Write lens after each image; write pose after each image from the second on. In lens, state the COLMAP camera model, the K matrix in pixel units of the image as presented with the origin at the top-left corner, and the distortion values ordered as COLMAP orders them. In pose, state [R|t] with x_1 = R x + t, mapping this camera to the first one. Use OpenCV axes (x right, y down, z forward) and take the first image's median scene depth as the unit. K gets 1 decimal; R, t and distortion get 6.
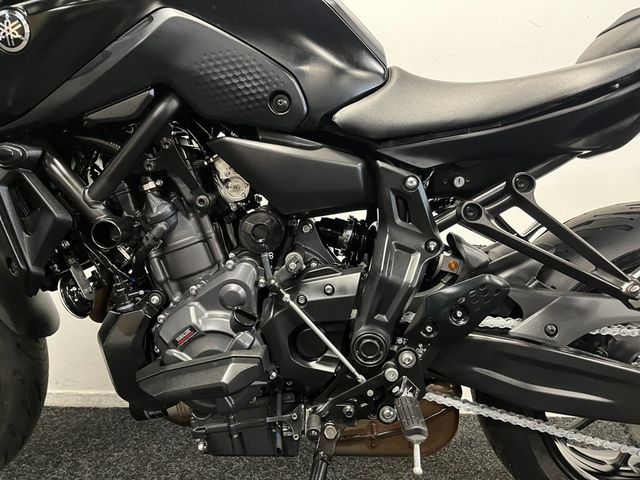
lens RADIAL K [[490.3, 0, 316.2], [0, 490.3, 241.8], [0, 0, 1]] dist [0.028427, -0.017134]
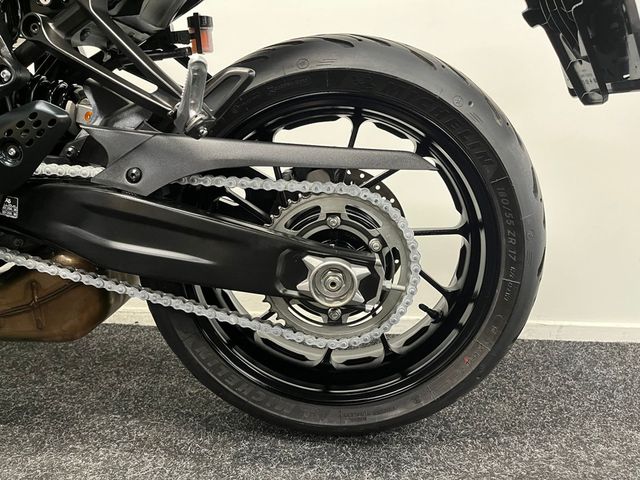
lens RADIAL K [[490.3, 0, 321.0], [0, 490.3, 244.5], [0, 0, 1]] dist [0.028427, -0.017134]
pose [[0.999090, 0.004555, -0.042404, 0.819854], [-0.001535, 0.997475, 0.070996, 0.235272], [0.042620, -0.070866, 0.996575, 0.188226]]
